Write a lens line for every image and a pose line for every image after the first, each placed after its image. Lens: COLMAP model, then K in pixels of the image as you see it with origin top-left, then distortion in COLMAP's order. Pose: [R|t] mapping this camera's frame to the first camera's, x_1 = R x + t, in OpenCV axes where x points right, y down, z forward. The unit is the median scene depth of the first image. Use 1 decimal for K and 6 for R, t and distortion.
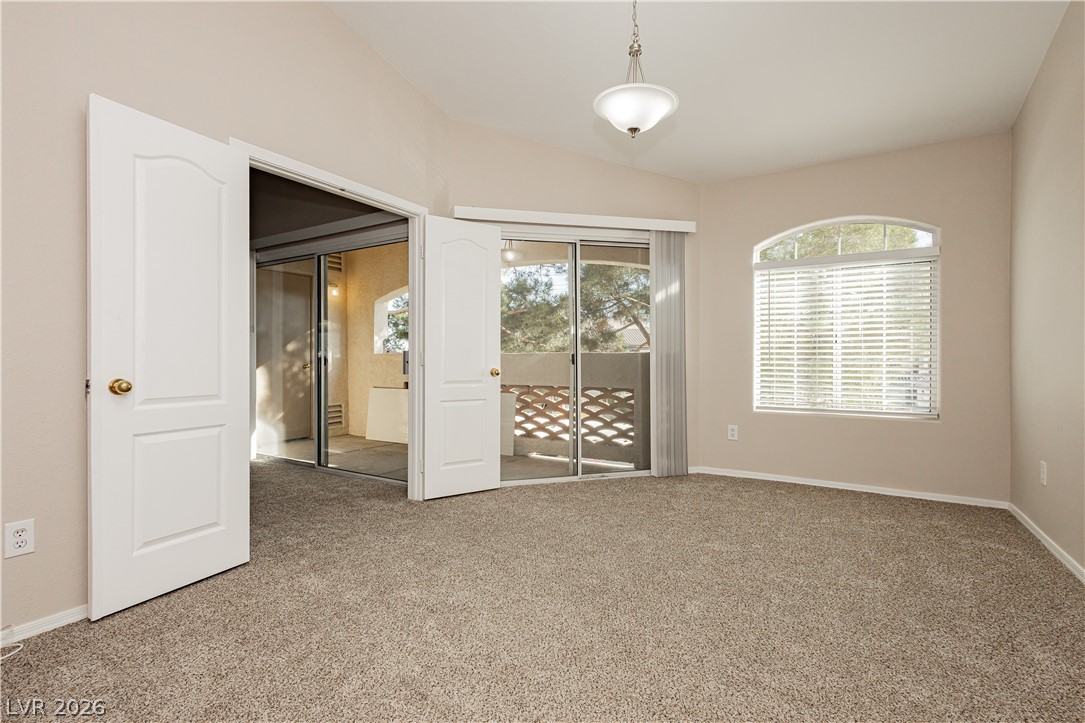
lens RADIAL K [[503.2, 0, 544.5], [0, 503.2, 356.7], [0, 0, 1]] dist [0.008294, -0.001988]
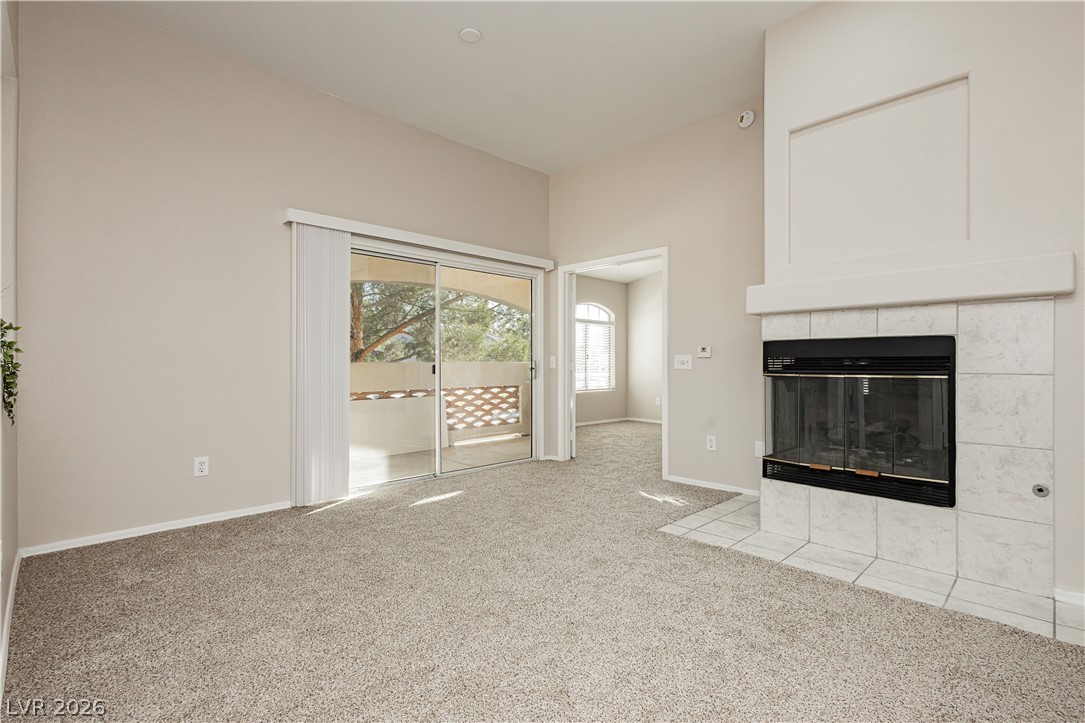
lens RADIAL K [[503.2, 0, 541.3], [0, 503.2, 364.3], [0, 0, 1]] dist [0.008294, -0.001988]
pose [[0.254164, -0.009371, 0.967116, -1.065647], [0.011256, 0.999914, 0.006731, -0.007894], [-0.967096, 0.009175, 0.254248, 0.433235]]
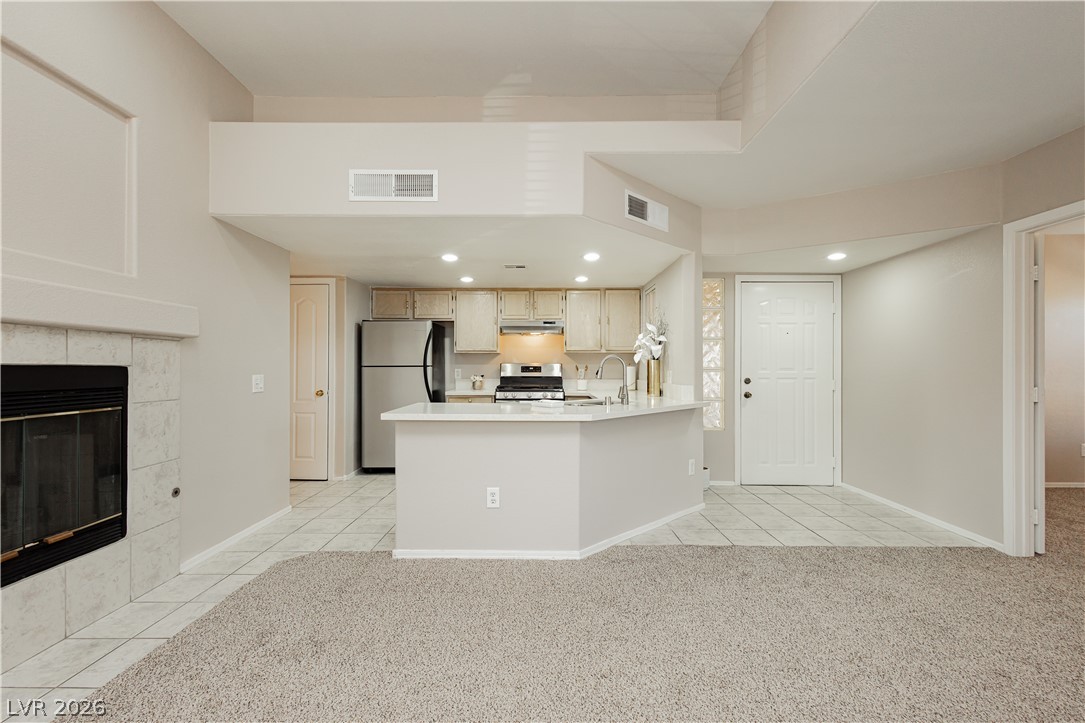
lens RADIAL K [[503.2, 0, 544.5], [0, 503.2, 364.3], [0, 0, 1]] dist [0.008294, -0.001988]
pose [[-0.862107, -0.013556, -0.506545, -0.719004], [-0.014383, 0.999894, -0.002280, -0.027482], [0.506523, 0.005320, -0.862210, 0.706303]]
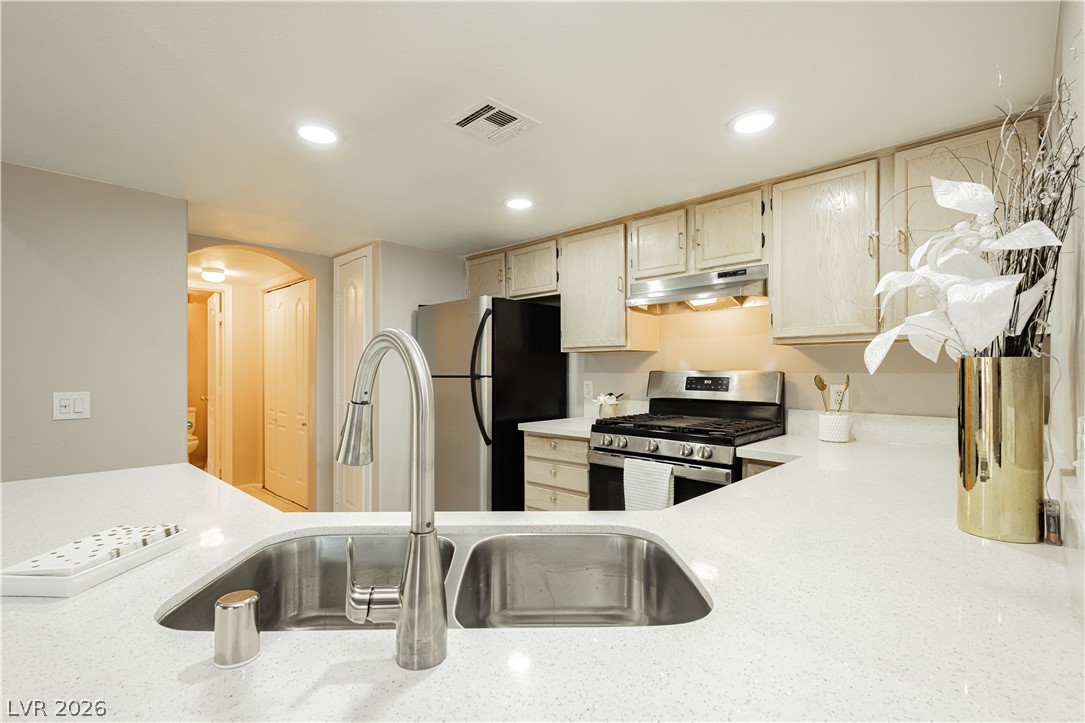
lens RADIAL K [[503.2, 0, 528.5], [0, 503.2, 371.8], [0, 0, 1]] dist [0.008294, -0.001988]
pose [[-0.970475, -0.011533, 0.240925, -1.104252], [-0.009019, 0.999893, 0.011538, -0.033494], [-0.241033, 0.009025, -0.970475, 0.355863]]
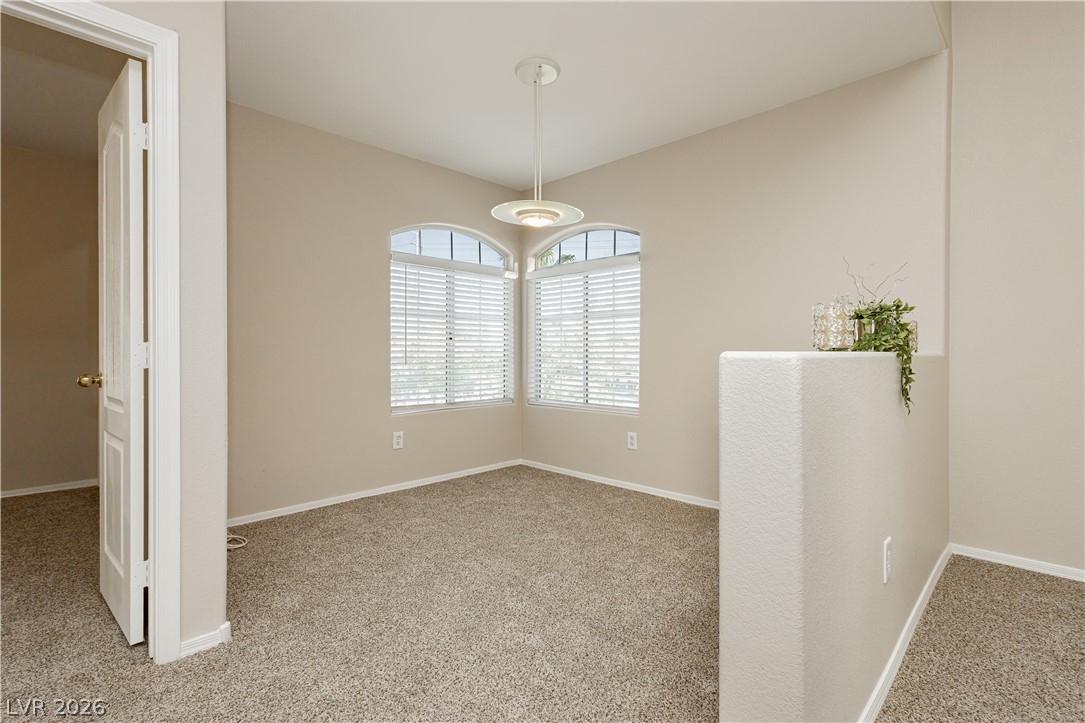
lens RADIAL K [[503.2, 0, 549.0], [0, 503.2, 353.1], [0, 0, 1]] dist [0.008294, -0.001988]
pose [[0.972269, -0.012355, -0.233541, -0.880293], [0.010757, 0.999909, -0.008115, -0.004987], [0.233620, 0.005377, 0.972313, 0.578584]]
